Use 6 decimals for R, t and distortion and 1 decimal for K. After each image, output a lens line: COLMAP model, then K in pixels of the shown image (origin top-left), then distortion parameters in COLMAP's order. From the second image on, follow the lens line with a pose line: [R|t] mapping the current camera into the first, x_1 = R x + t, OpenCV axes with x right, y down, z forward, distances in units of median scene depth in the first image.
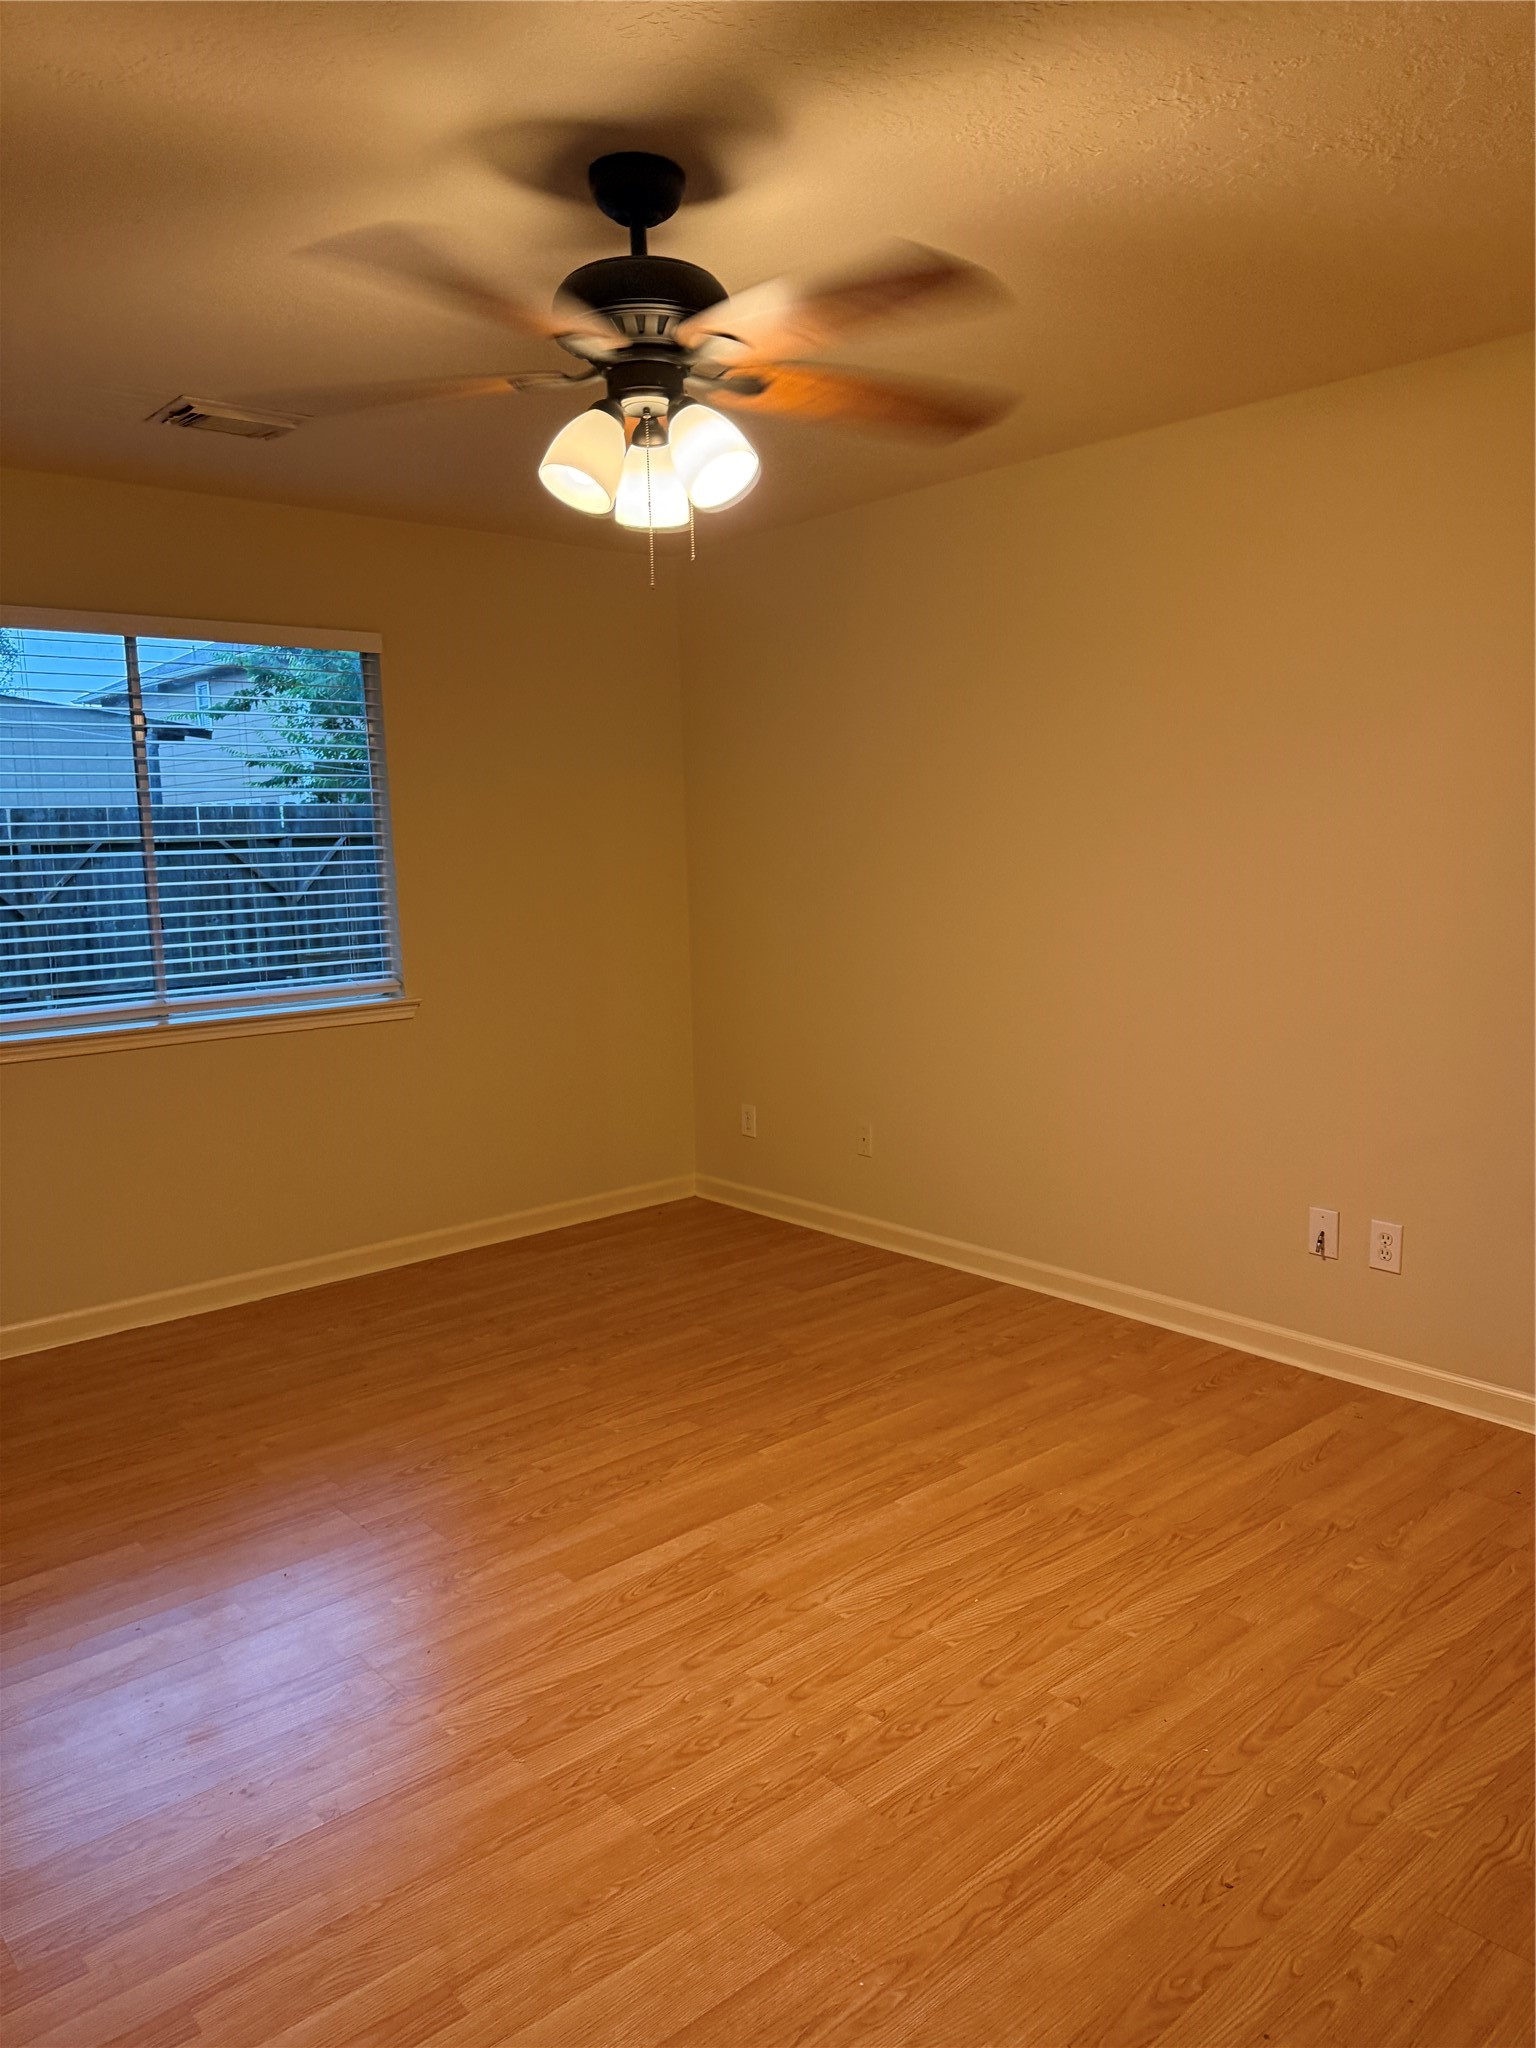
lens RADIAL K [[1432.7, 0, 768.0], [0, 1432.7, 1024.0], [0, 0, 1]] dist [0.121640, -0.200134]
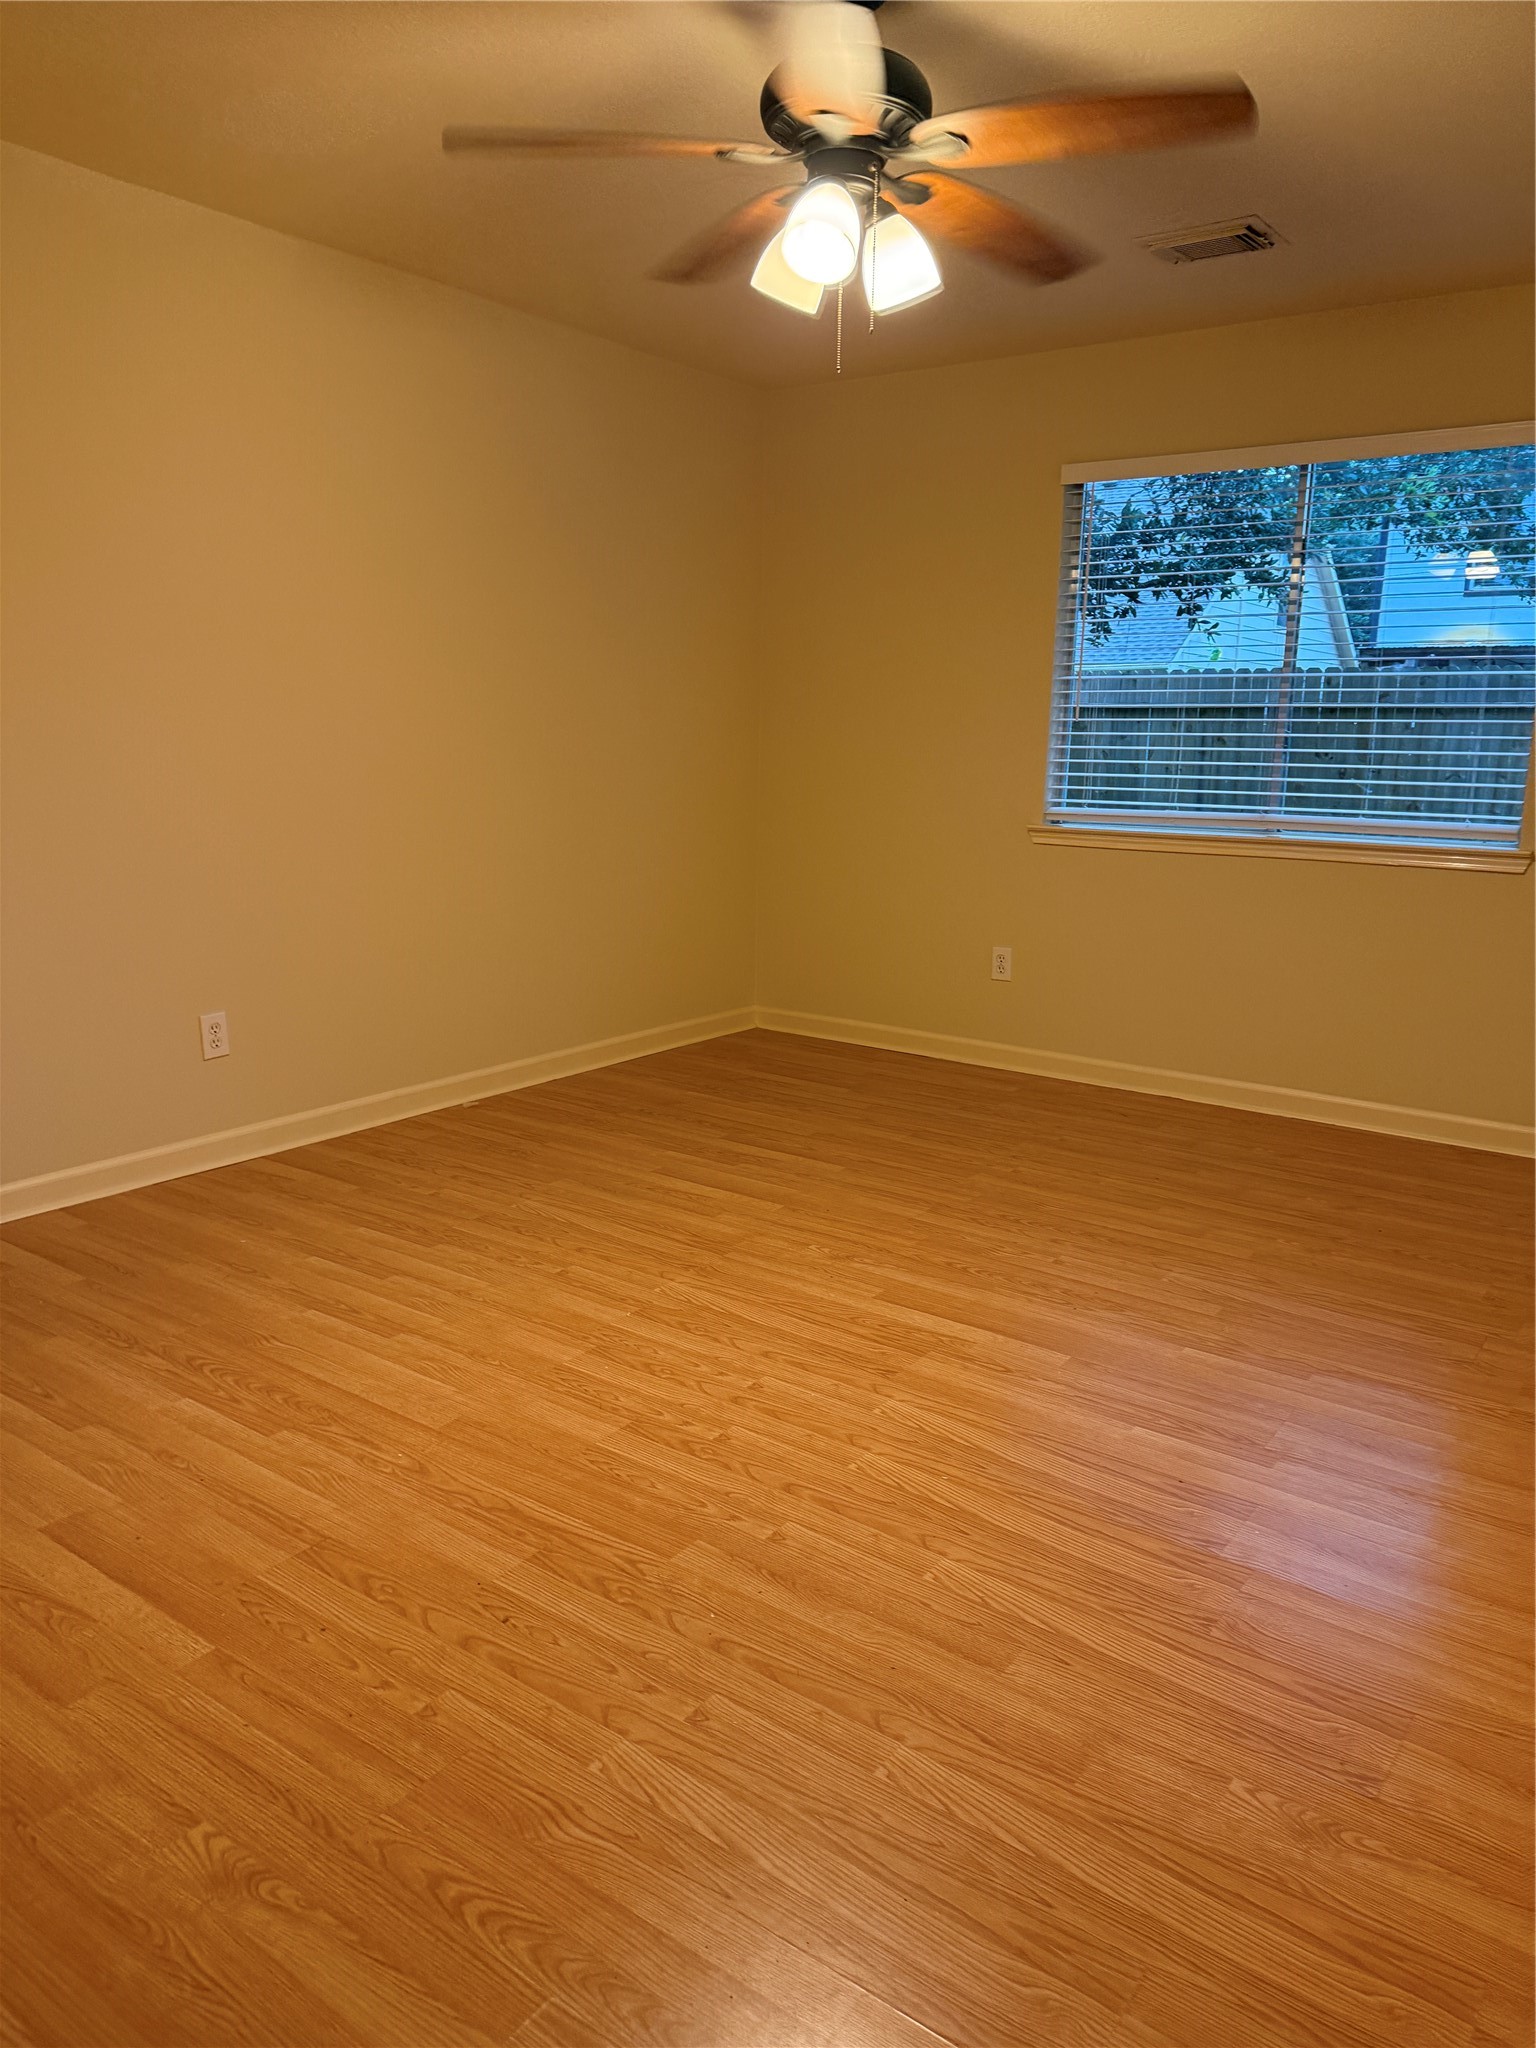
lens RADIAL K [[1432.7, 0, 768.0], [0, 1432.7, 1024.0], [0, 0, 1]] dist [0.121640, -0.200134]
pose [[0.221457, 0.225798, -0.948669, 0.832071], [-0.156291, 0.968466, 0.194025, -0.026404], [0.962564, 0.105300, 0.249764, 0.596981]]
